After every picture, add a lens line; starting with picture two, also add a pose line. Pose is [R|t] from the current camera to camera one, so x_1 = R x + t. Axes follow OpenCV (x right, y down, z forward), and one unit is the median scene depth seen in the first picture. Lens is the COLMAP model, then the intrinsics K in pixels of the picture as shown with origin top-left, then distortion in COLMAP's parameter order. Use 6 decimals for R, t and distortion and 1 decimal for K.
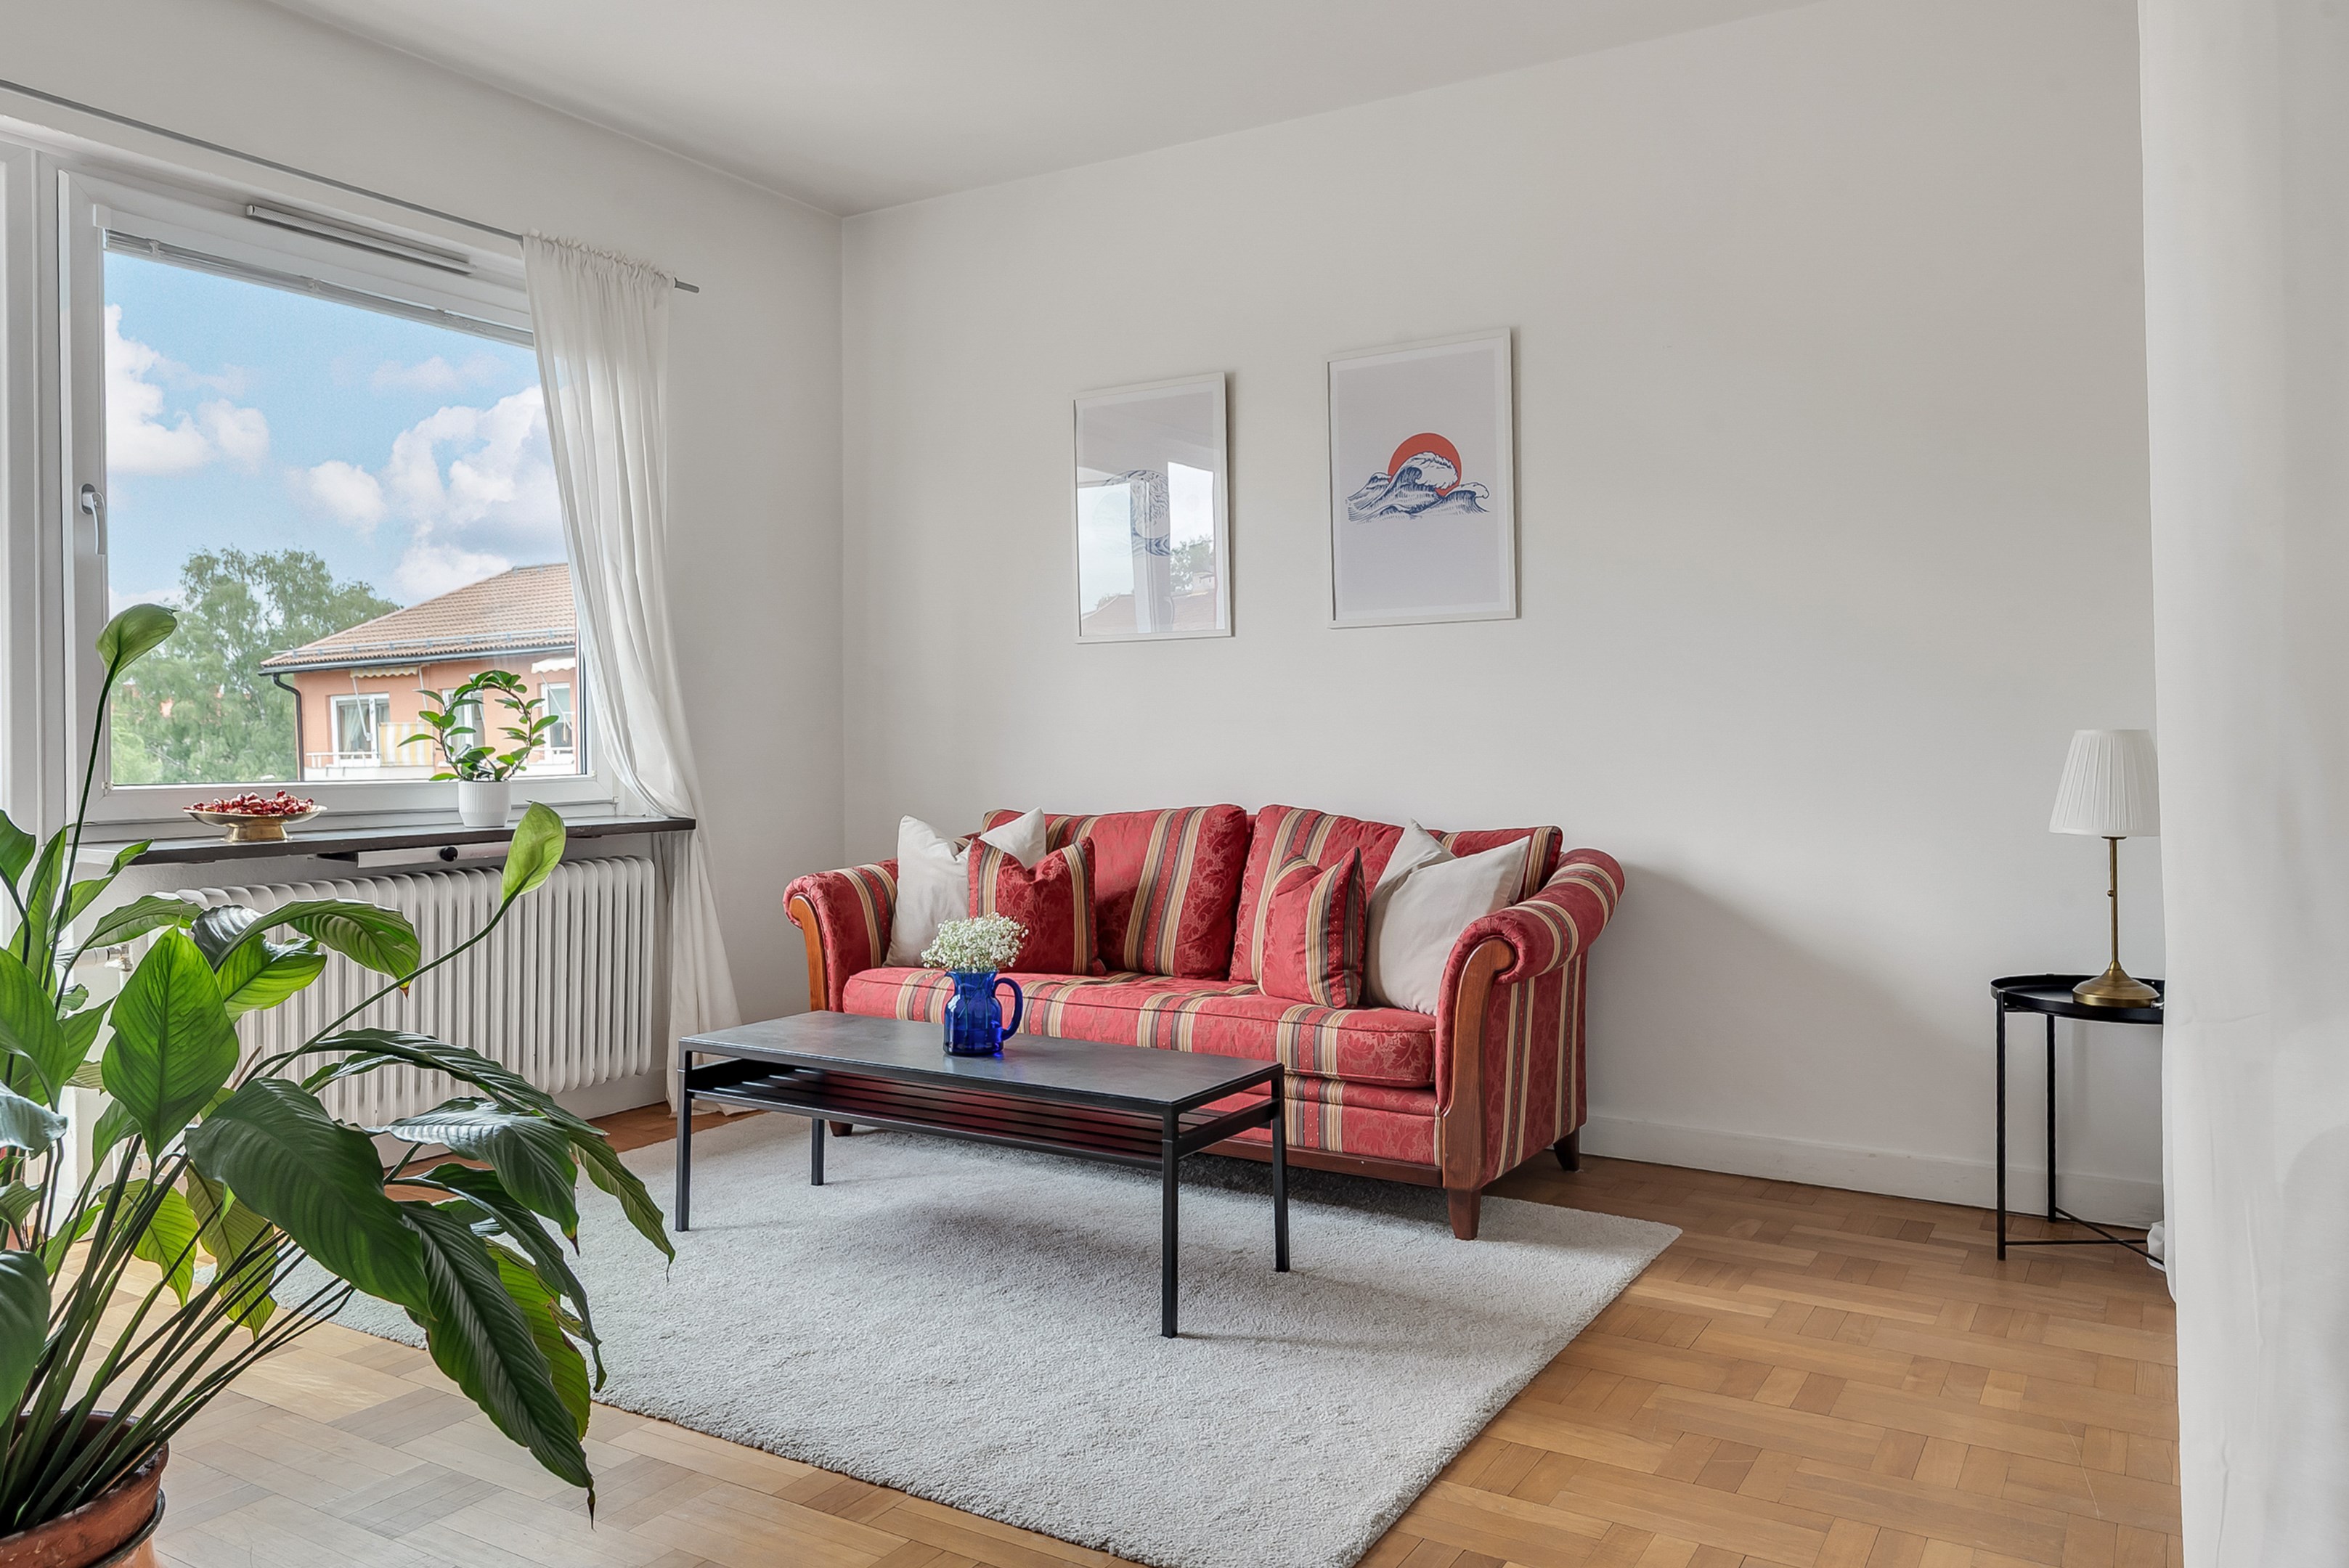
lens RADIAL K [[1657.6, 0, 1173.6], [0, 1657.6, 770.6], [0, 0, 1]] dist [0.008505, -0.017989]
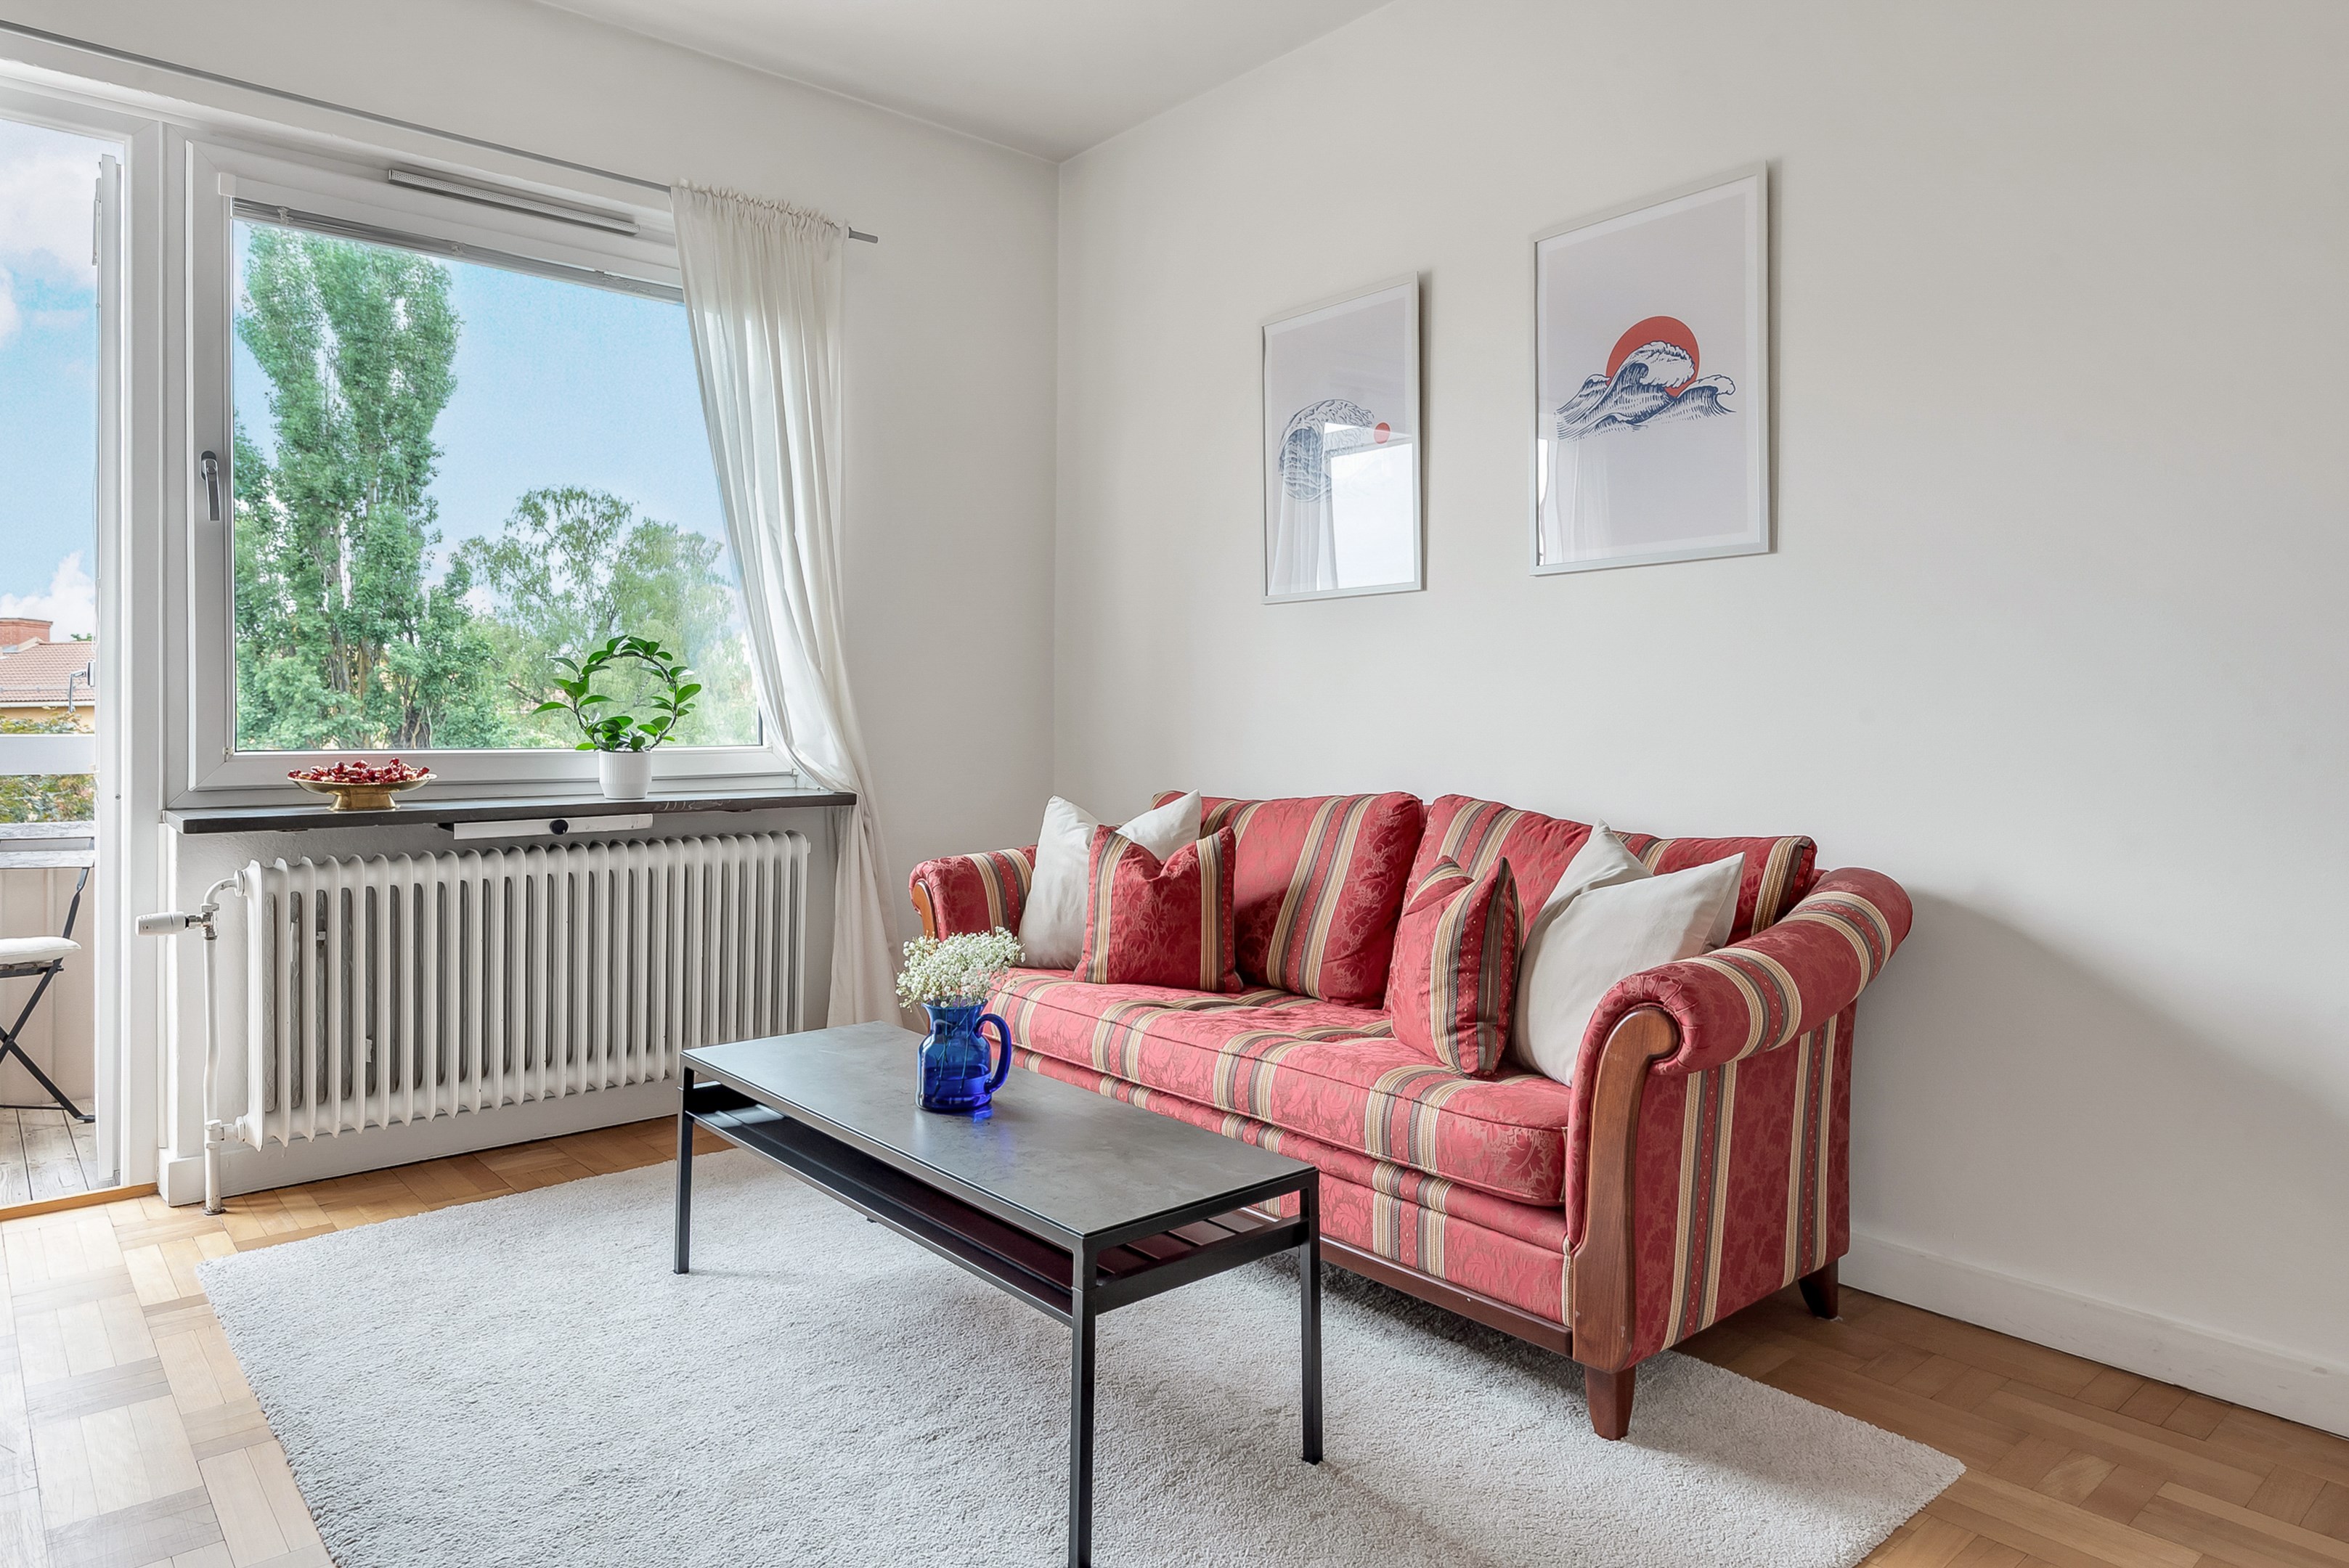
lens RADIAL K [[1430.3, 0, 1165.4], [0, 1430.3, 746.7], [0, 0, 1]] dist [0.007132, -0.009361]
pose [[0.952927, 0.013017, -0.302921, 0.152213], [-0.012290, 0.999915, 0.004305, -0.004249], [0.302951, -0.000379, 0.953006, 0.322869]]
